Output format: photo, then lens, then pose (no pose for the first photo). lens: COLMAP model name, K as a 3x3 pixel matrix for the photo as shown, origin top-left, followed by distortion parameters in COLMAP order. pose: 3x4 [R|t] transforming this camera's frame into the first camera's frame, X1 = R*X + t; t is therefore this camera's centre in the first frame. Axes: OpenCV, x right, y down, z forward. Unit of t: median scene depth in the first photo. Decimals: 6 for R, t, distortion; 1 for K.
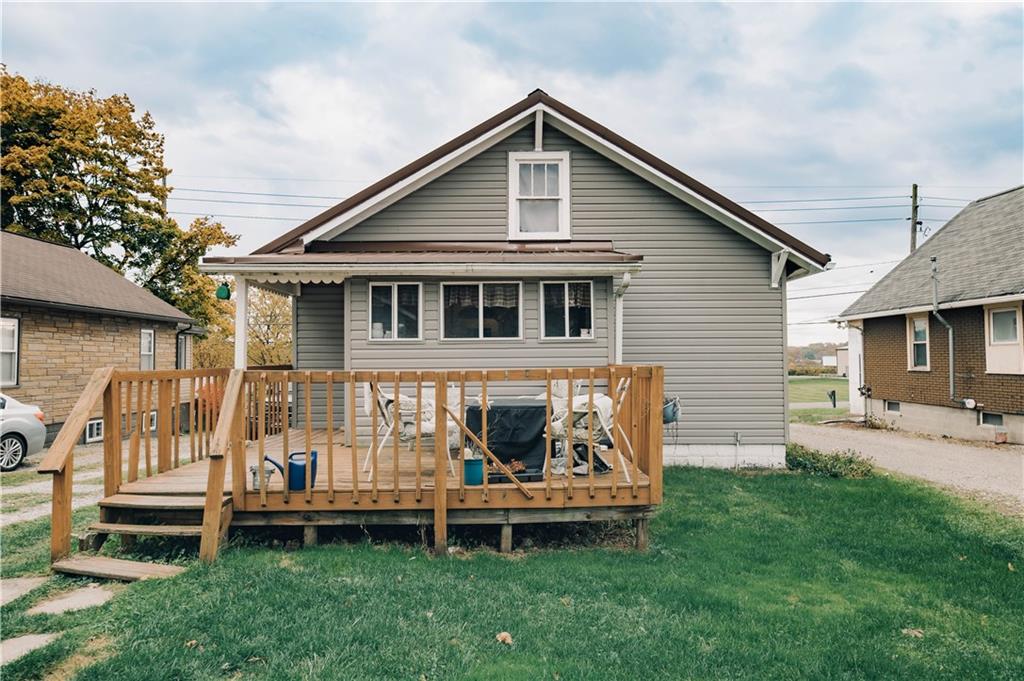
lens RADIAL K [[683.0, 0, 513.1], [0, 683.0, 347.7], [0, 0, 1]] dist [0.017762, -0.002293]
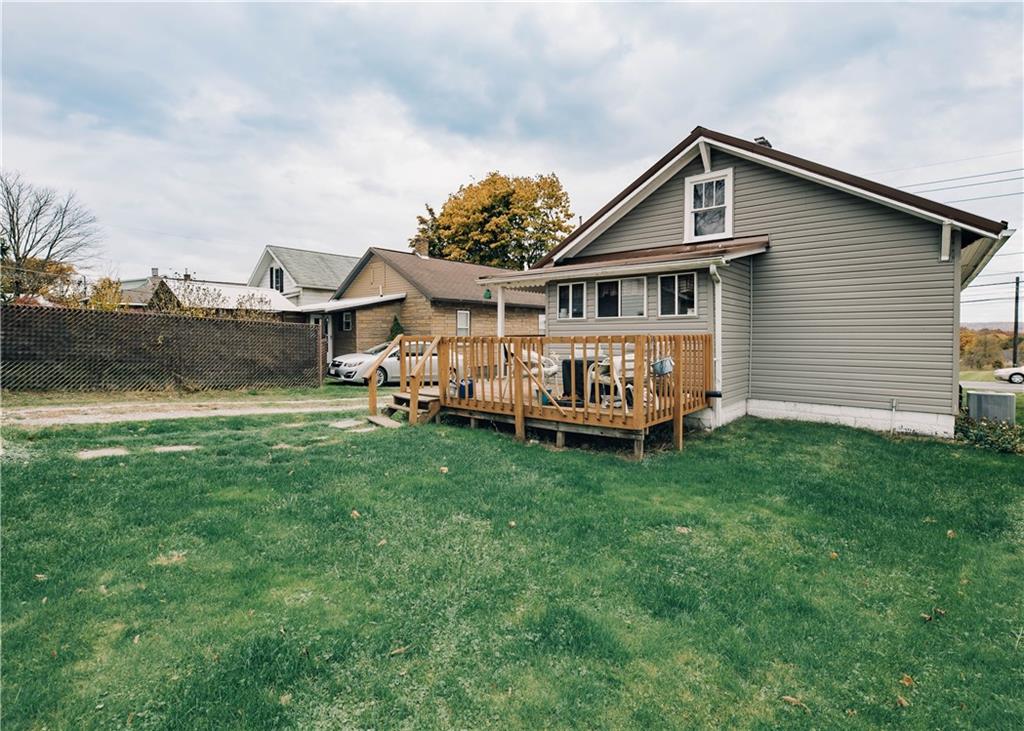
lens RADIAL K [[492.1, 0, 514.0], [0, 492.1, 357.0], [0, 0, 1]] dist [-0.004440, -0.001403]
pose [[0.757777, 0.033428, -0.651657, 0.479738], [0.009908, 0.997982, 0.062715, 0.004015], [0.652439, -0.053981, 0.755917, 0.032634]]
